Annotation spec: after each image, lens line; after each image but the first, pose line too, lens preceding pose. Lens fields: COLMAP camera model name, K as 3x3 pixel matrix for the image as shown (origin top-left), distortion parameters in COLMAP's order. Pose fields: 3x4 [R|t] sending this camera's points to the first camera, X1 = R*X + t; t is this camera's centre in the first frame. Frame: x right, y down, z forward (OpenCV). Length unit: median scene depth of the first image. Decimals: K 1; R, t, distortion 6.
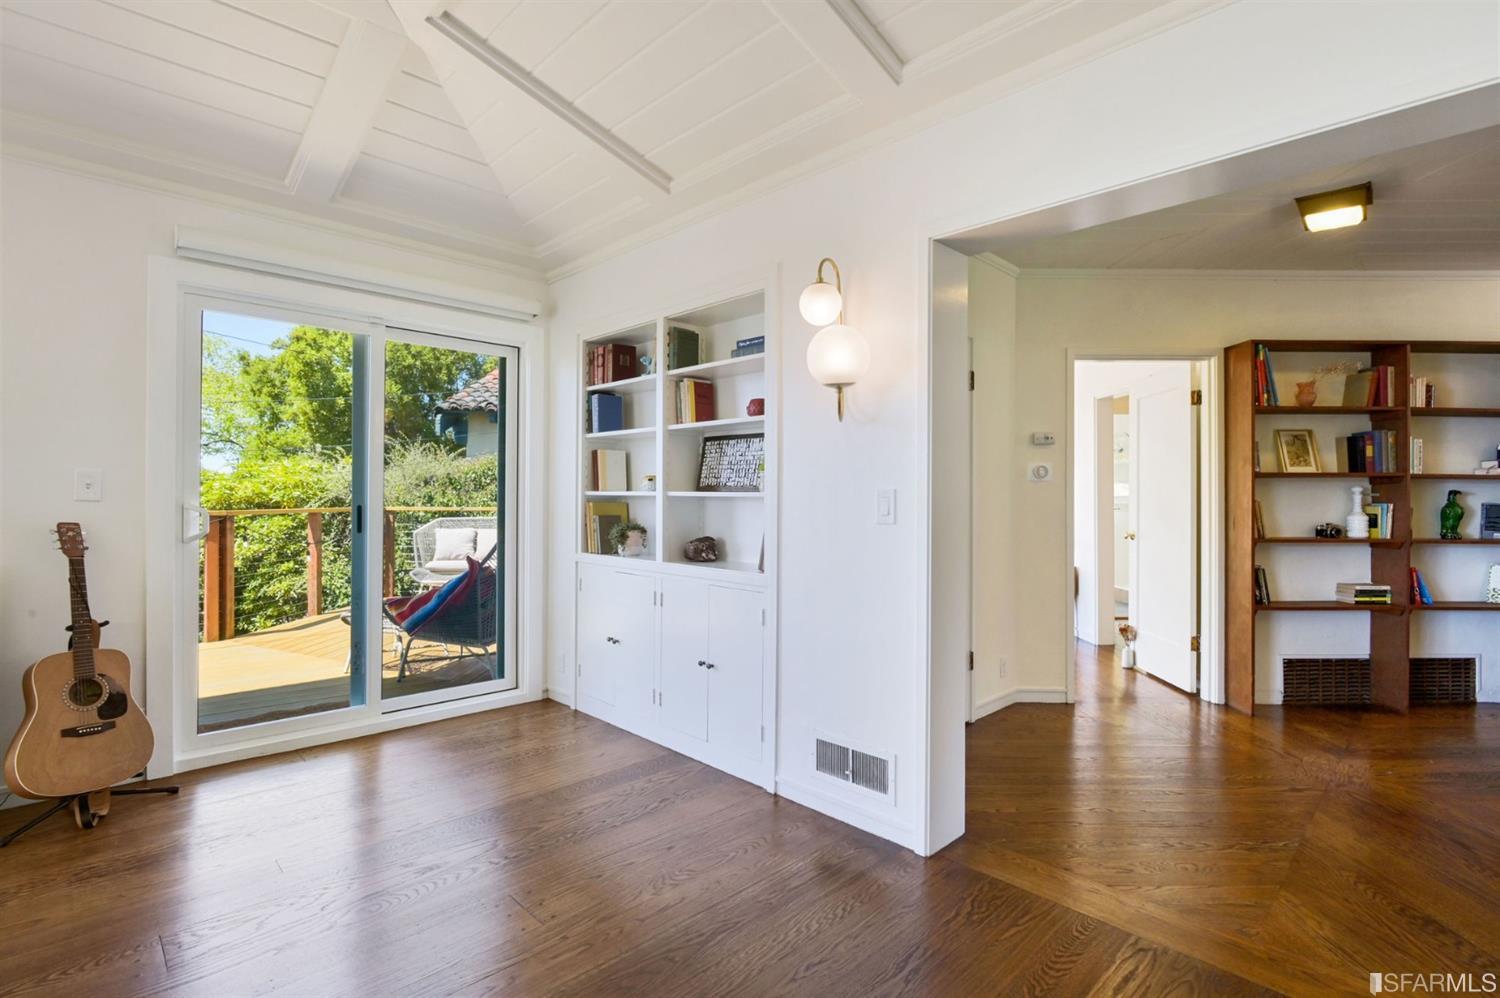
lens RADIAL K [[710.2, 0, 745.9], [0, 710.2, 491.2], [0, 0, 1]] dist [-0.000889, -0.000109]
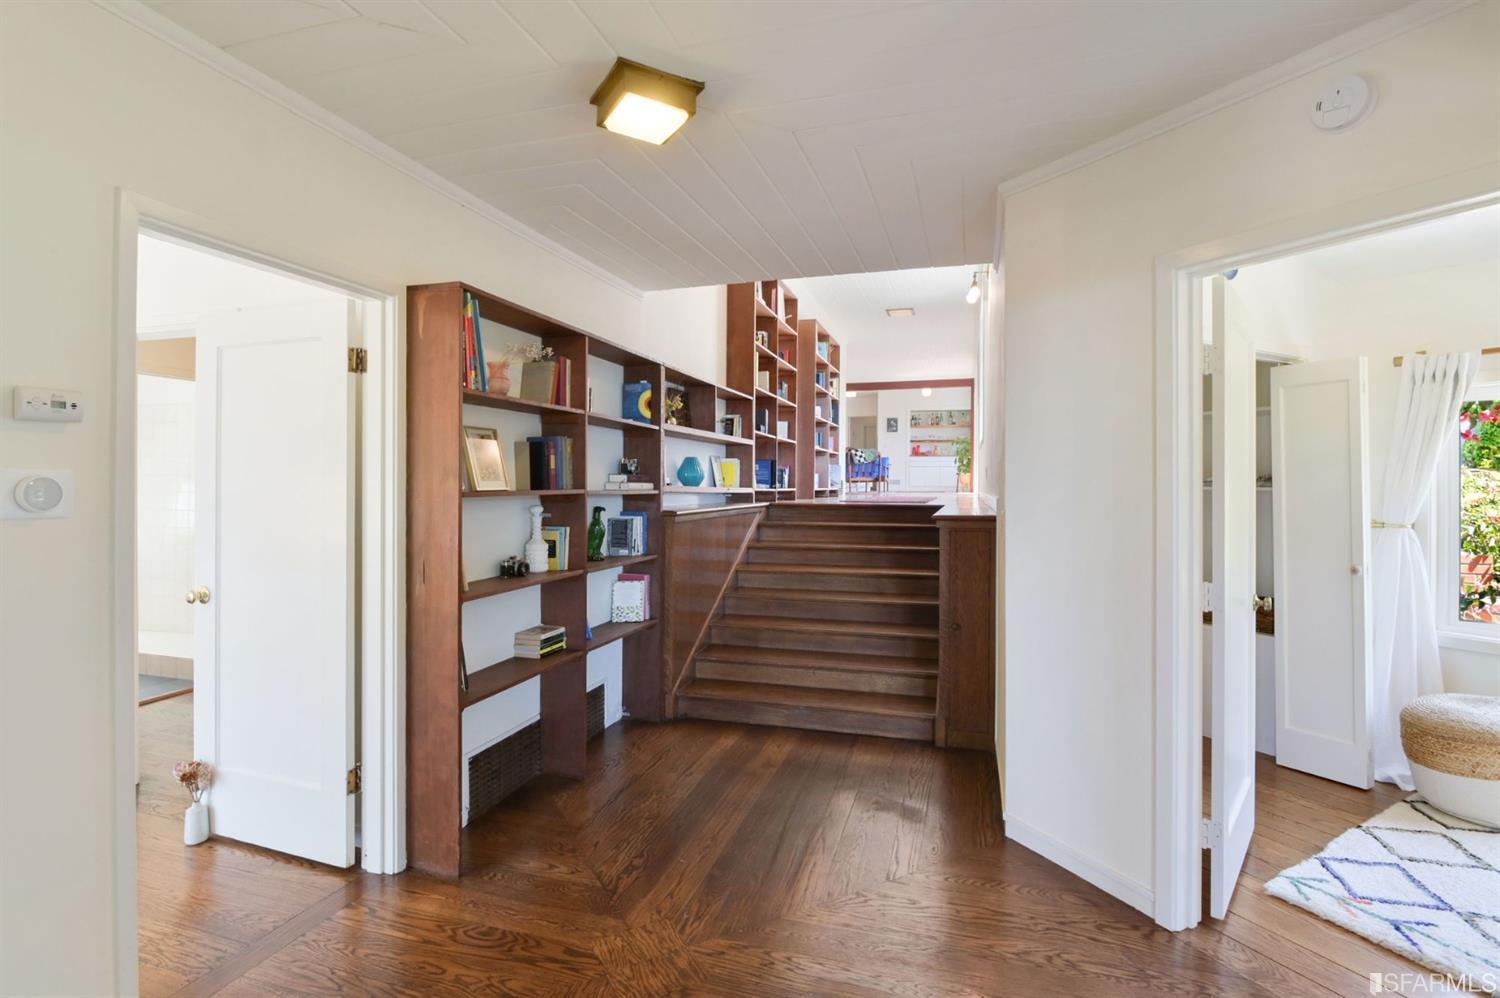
lens RADIAL K [[722.7, 0, 746.6], [0, 722.7, 482.7], [0, 0, 1]] dist [-0.001464, -0.000611]
pose [[0.283897, -0.003750, 0.958847, 0.165610], [-0.010280, 0.999923, 0.006955, -0.040839], [-0.958800, -0.011832, 0.283837, 0.559711]]
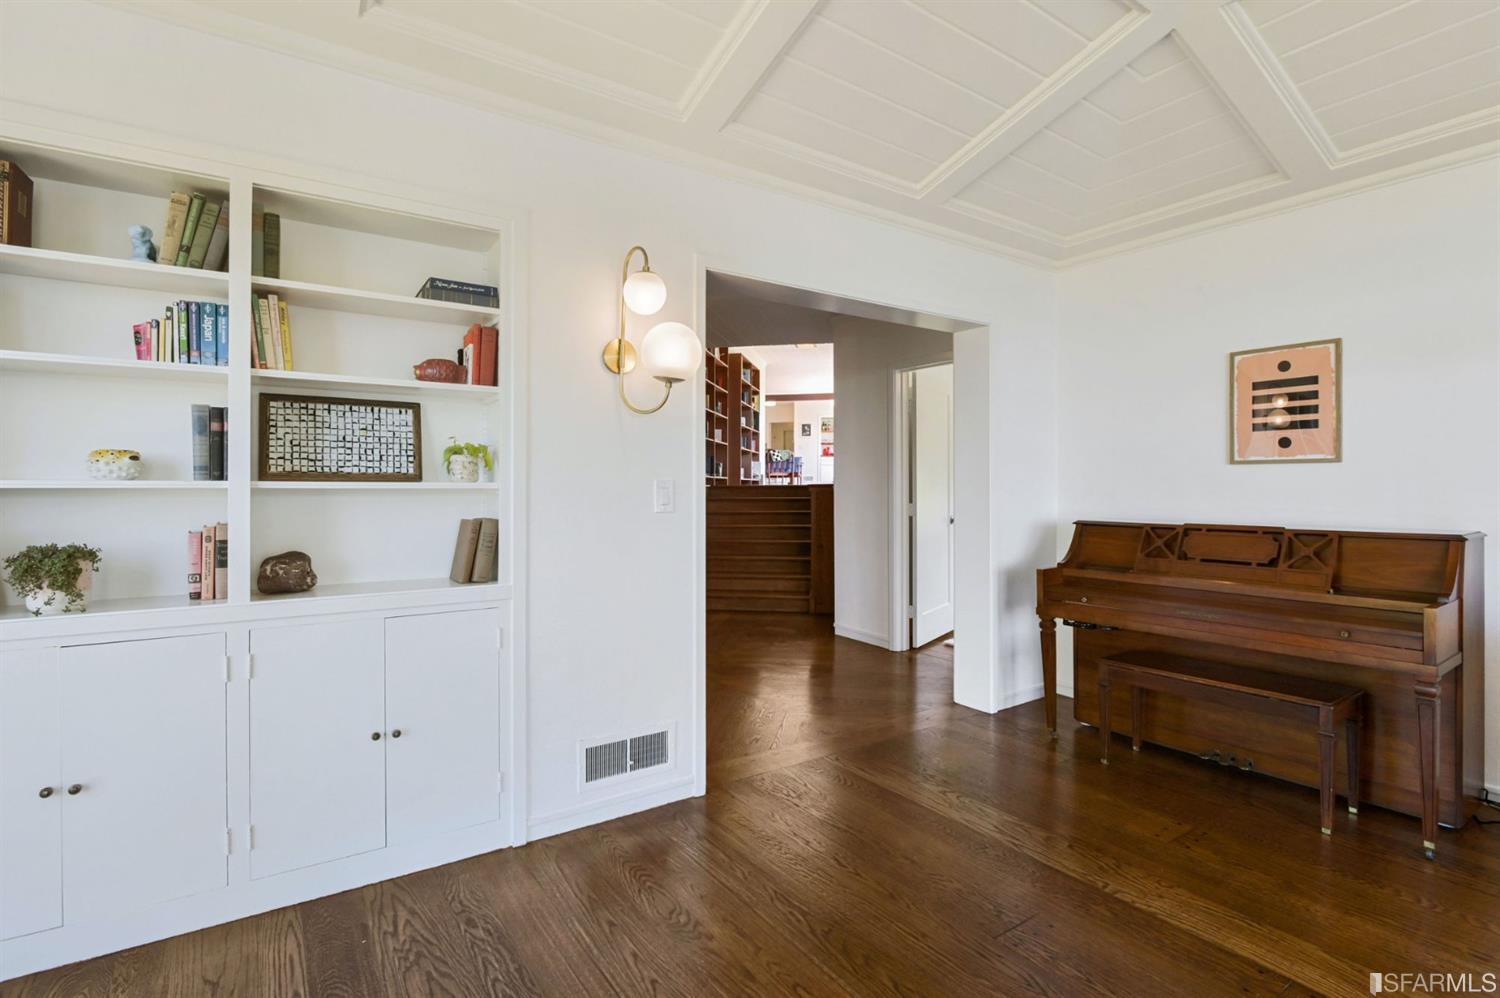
lens RADIAL K [[722.7, 0, 746.6], [0, 722.7, 482.7], [0, 0, 1]] dist [-0.001464, -0.000611]
pose [[0.184015, -0.001187, 0.982923, -0.537871], [-0.005921, 0.999980, 0.002316, -0.001882], [-0.982906, -0.006247, 0.184005, 0.424484]]
